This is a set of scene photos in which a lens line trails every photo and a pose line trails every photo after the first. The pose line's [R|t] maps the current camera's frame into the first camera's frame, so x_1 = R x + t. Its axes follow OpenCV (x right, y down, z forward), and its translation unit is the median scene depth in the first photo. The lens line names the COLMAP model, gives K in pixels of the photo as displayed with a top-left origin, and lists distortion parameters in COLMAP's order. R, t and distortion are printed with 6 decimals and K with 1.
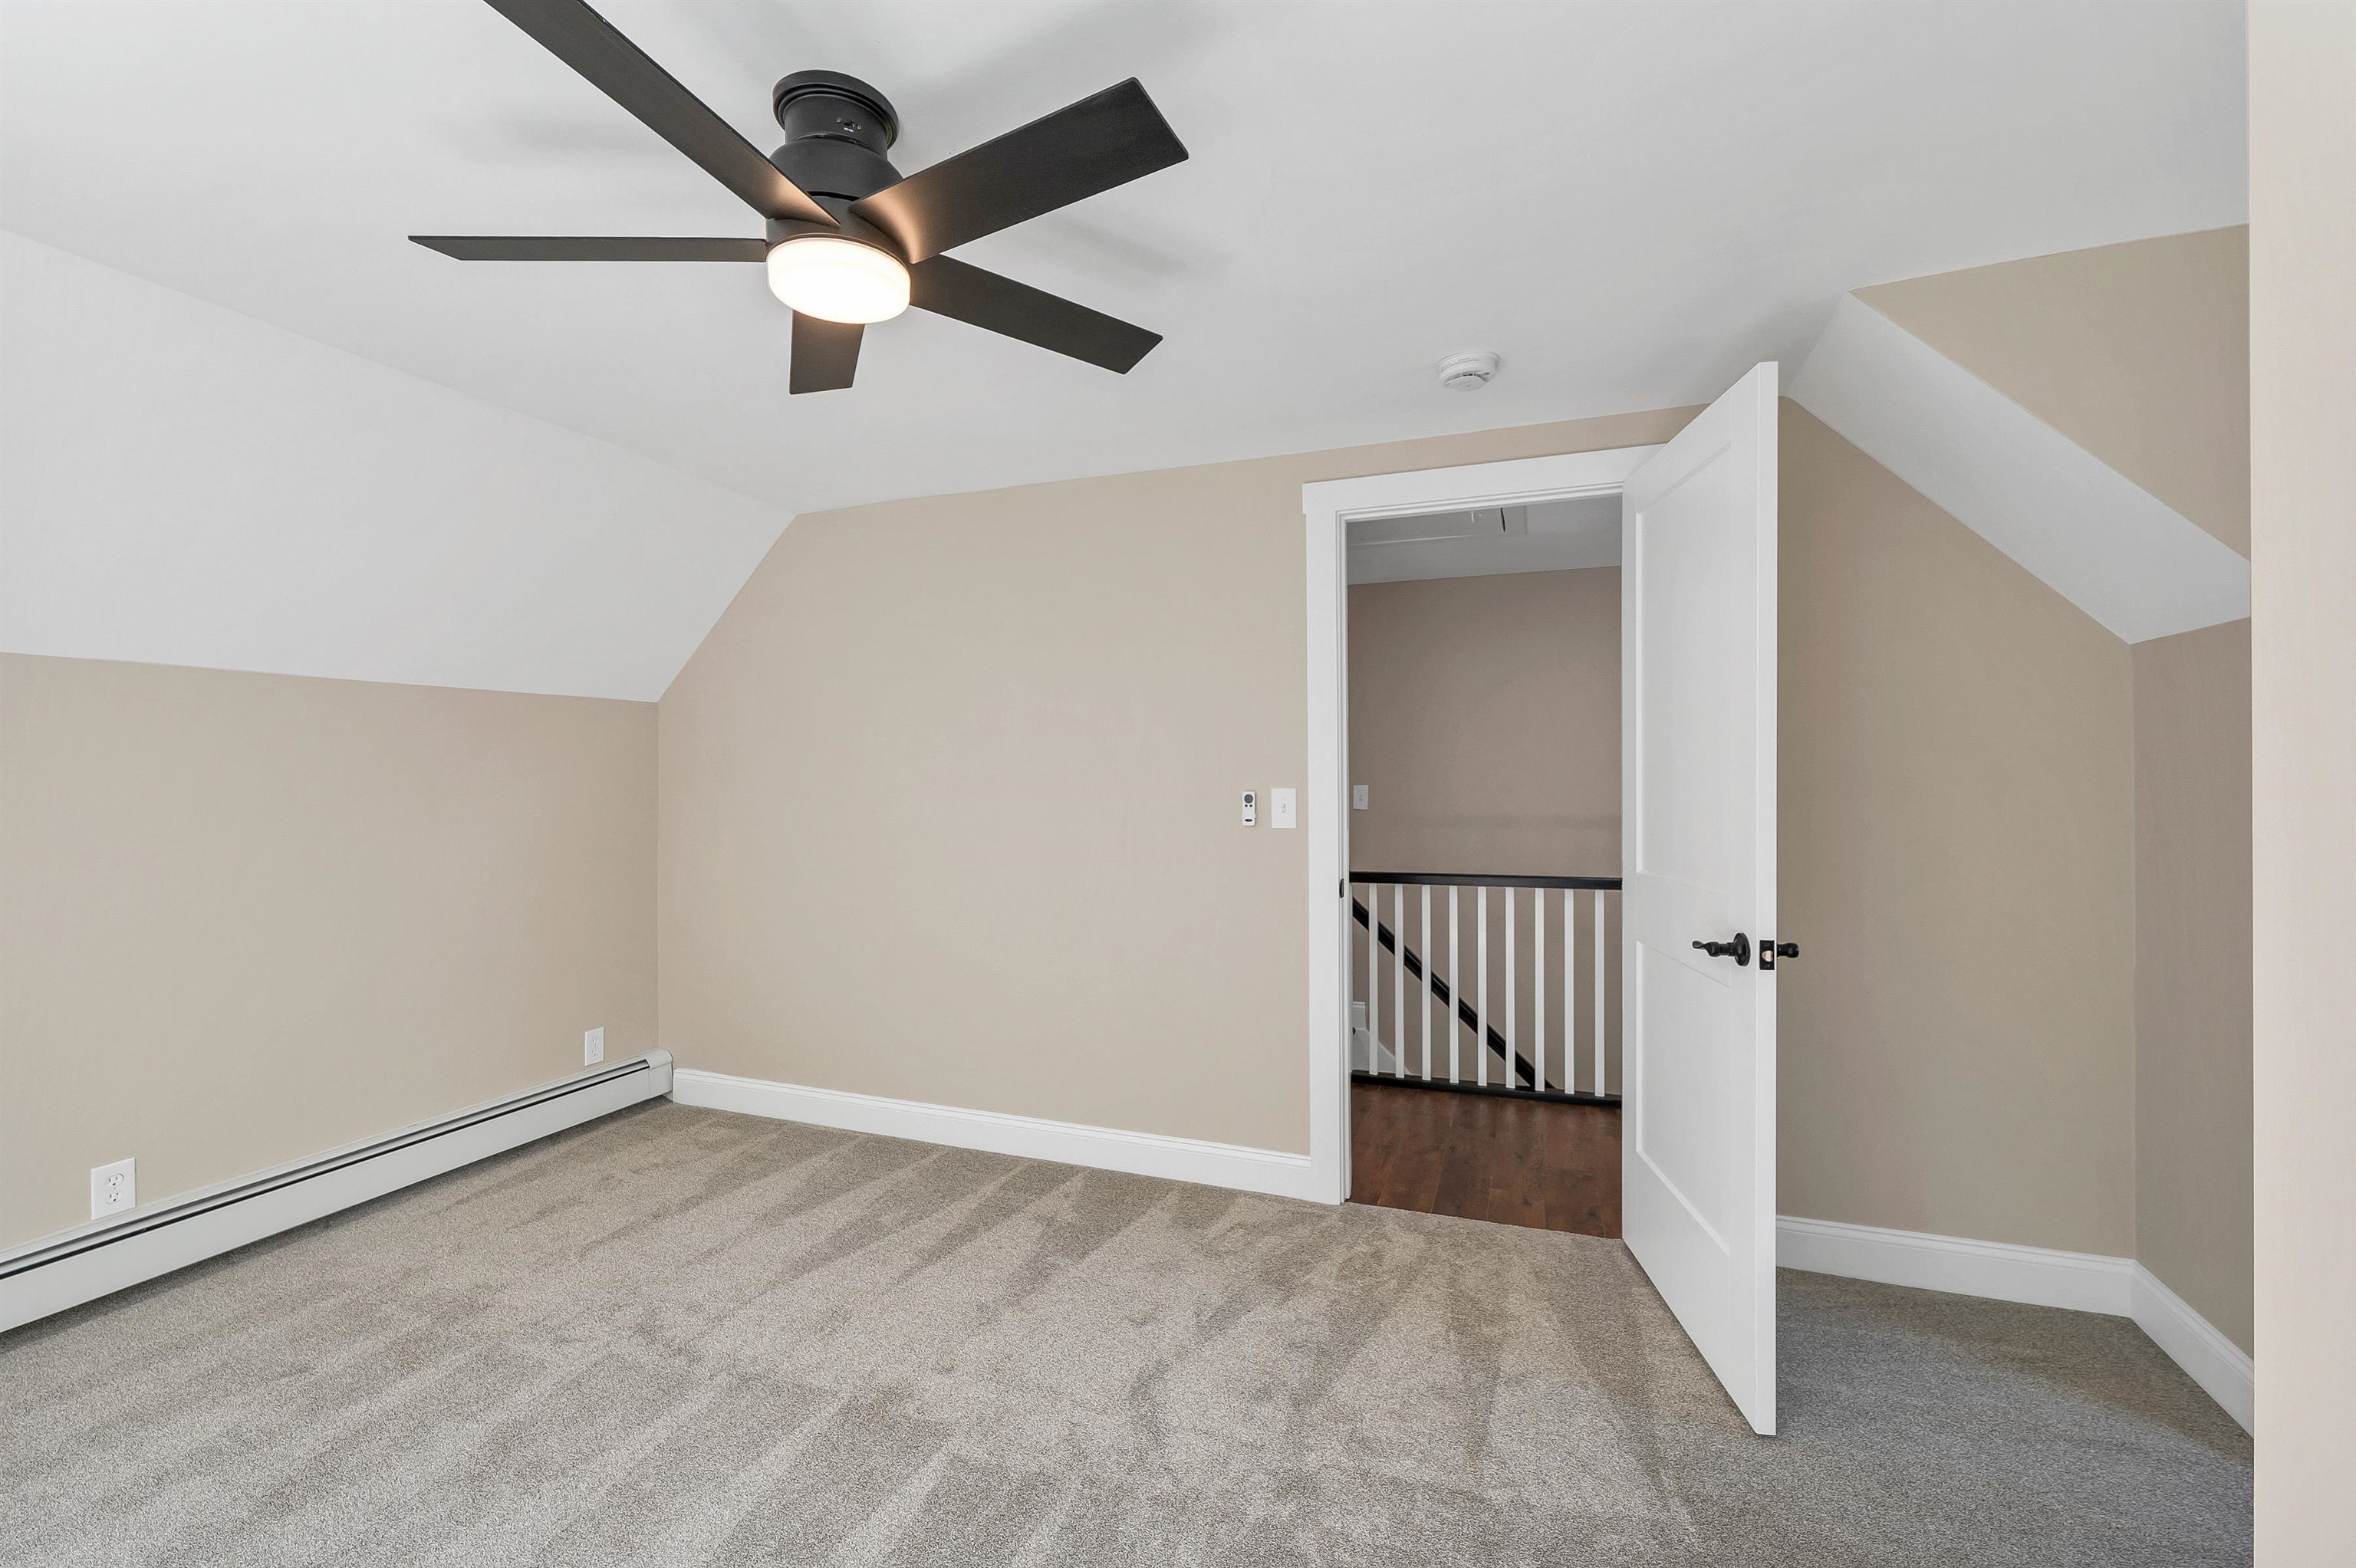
lens RADIAL K [[1018.2, 0, 1199.3], [0, 1018.2, 789.9], [0, 0, 1]] dist [-0.001222, -0.000551]
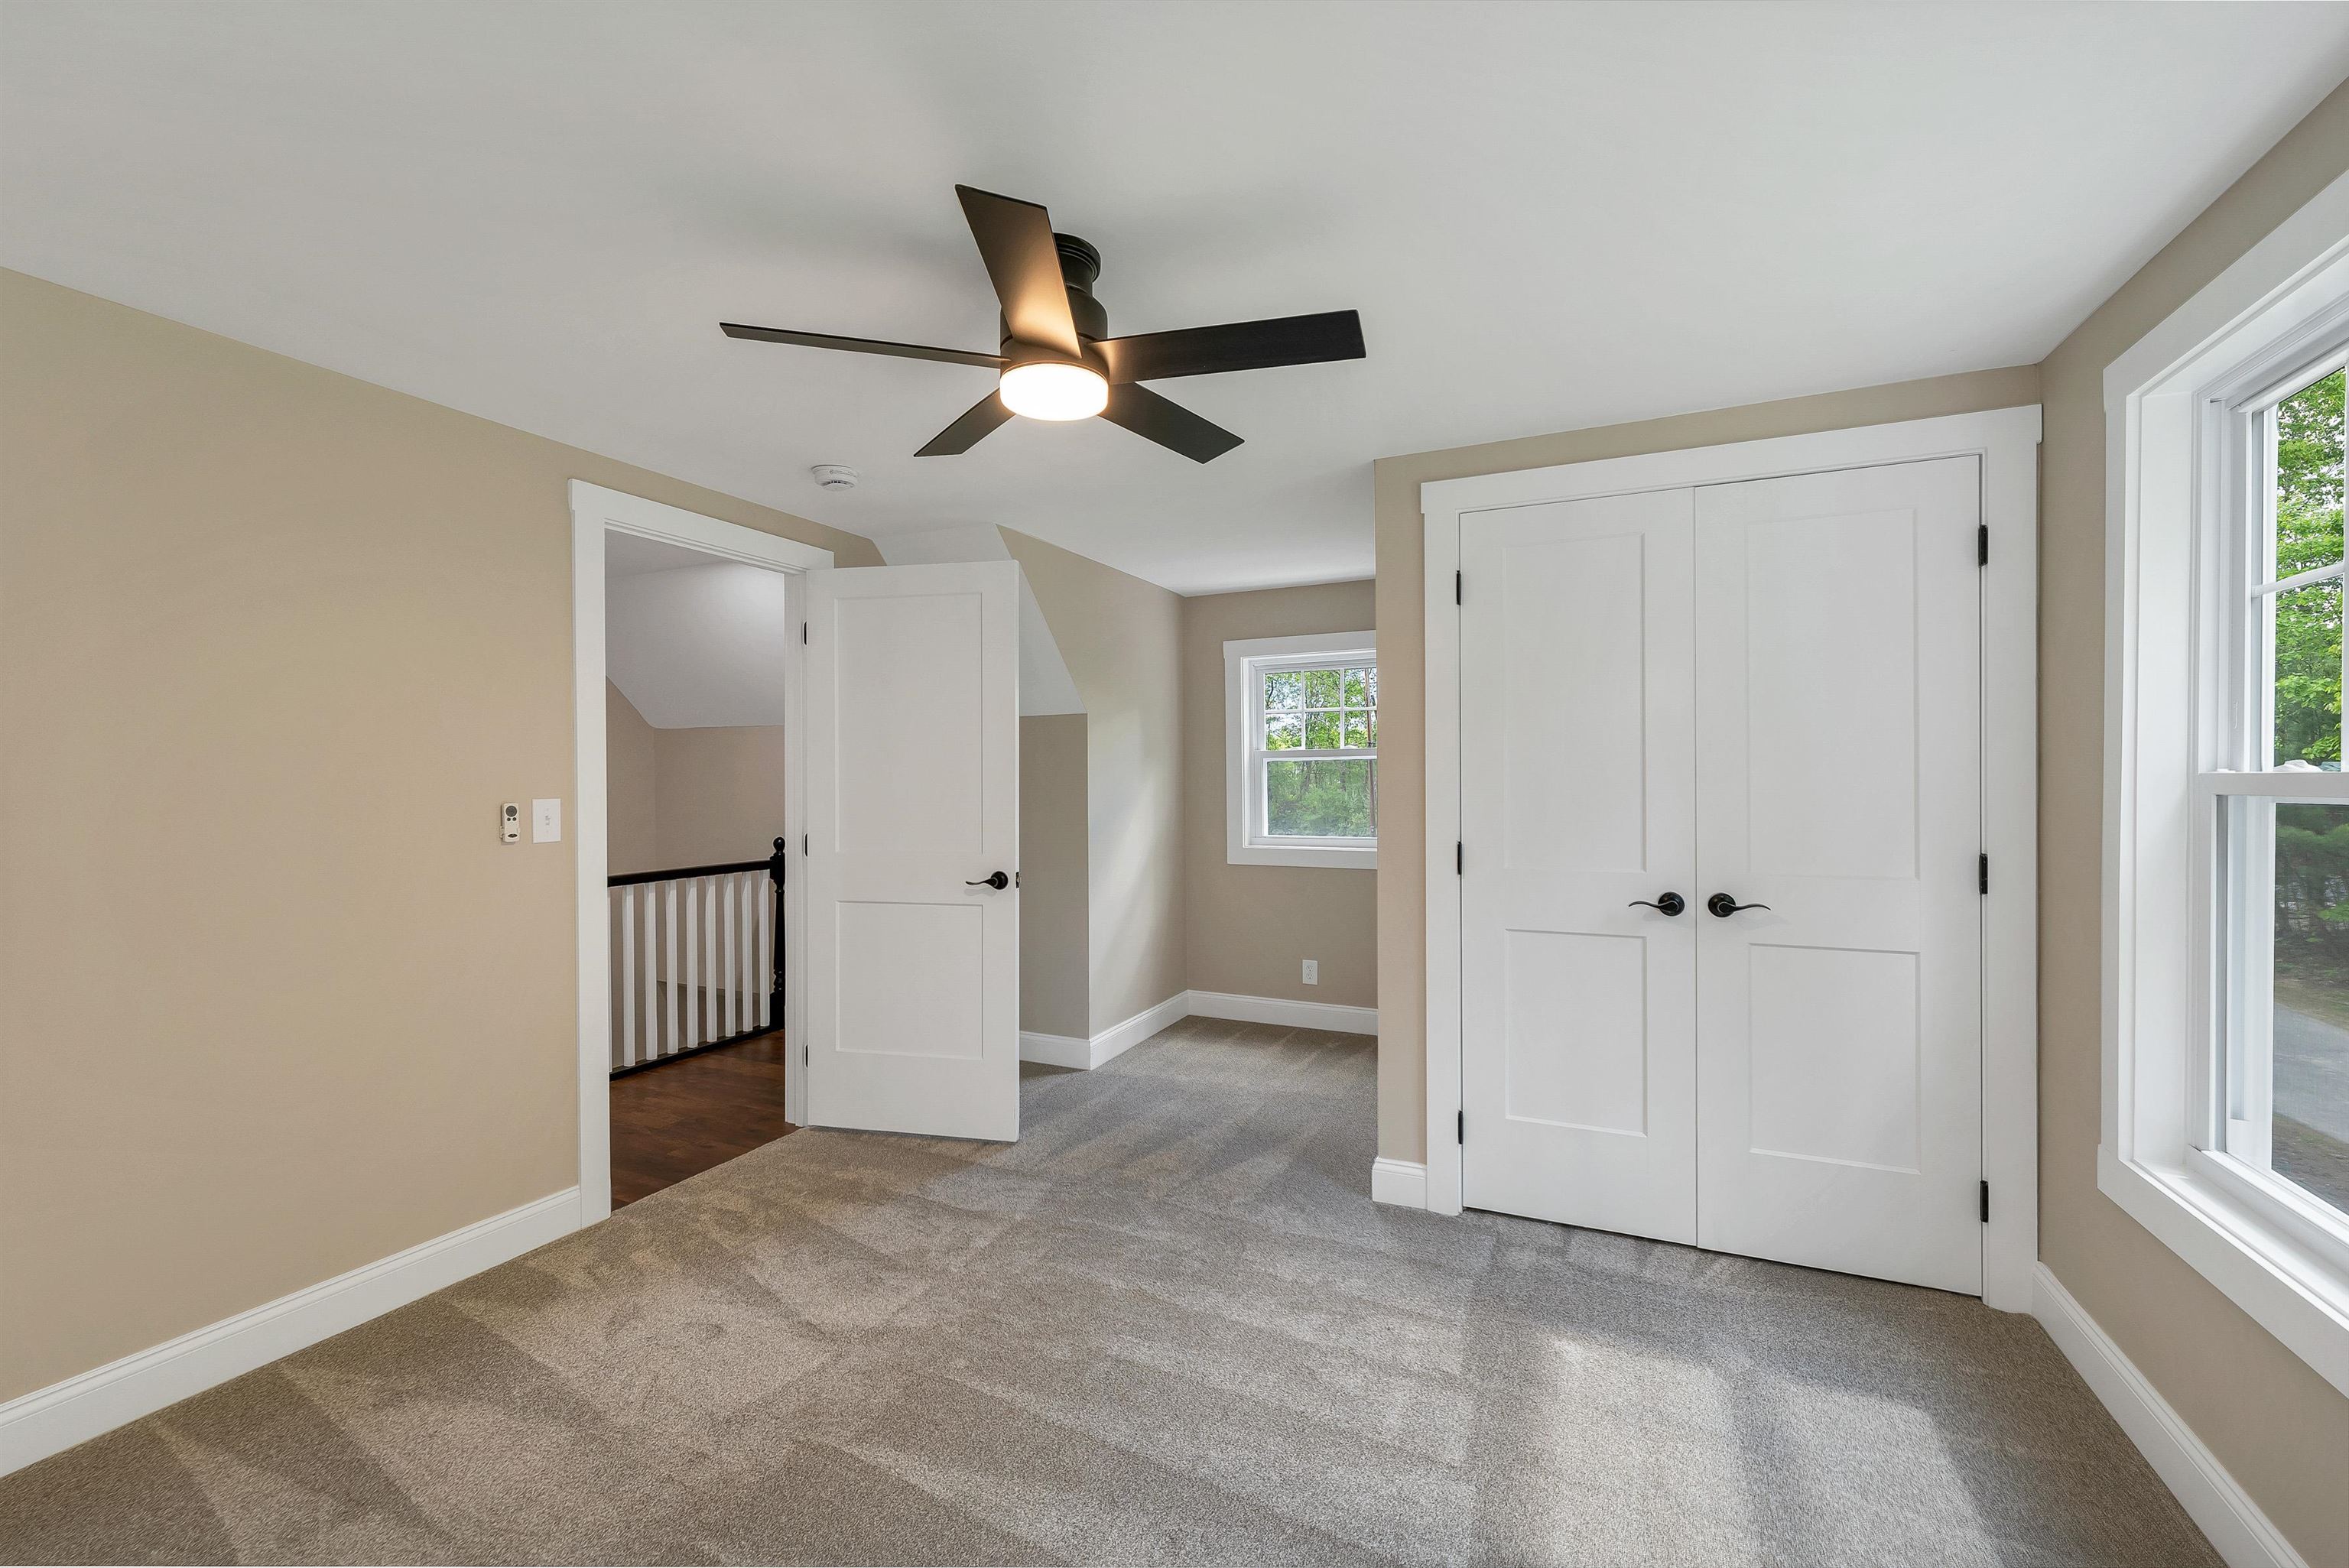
lens RADIAL K [[979.8, 0, 1155.2], [0, 979.8, 783.4], [0, 0, 1]] dist [0.005798, -0.000330]
pose [[0.086495, 0.000444, 0.996252, -0.815625], [0.017169, 0.999851, -0.001937, -0.004173], [-0.996104, 0.017273, 0.086475, 0.402268]]
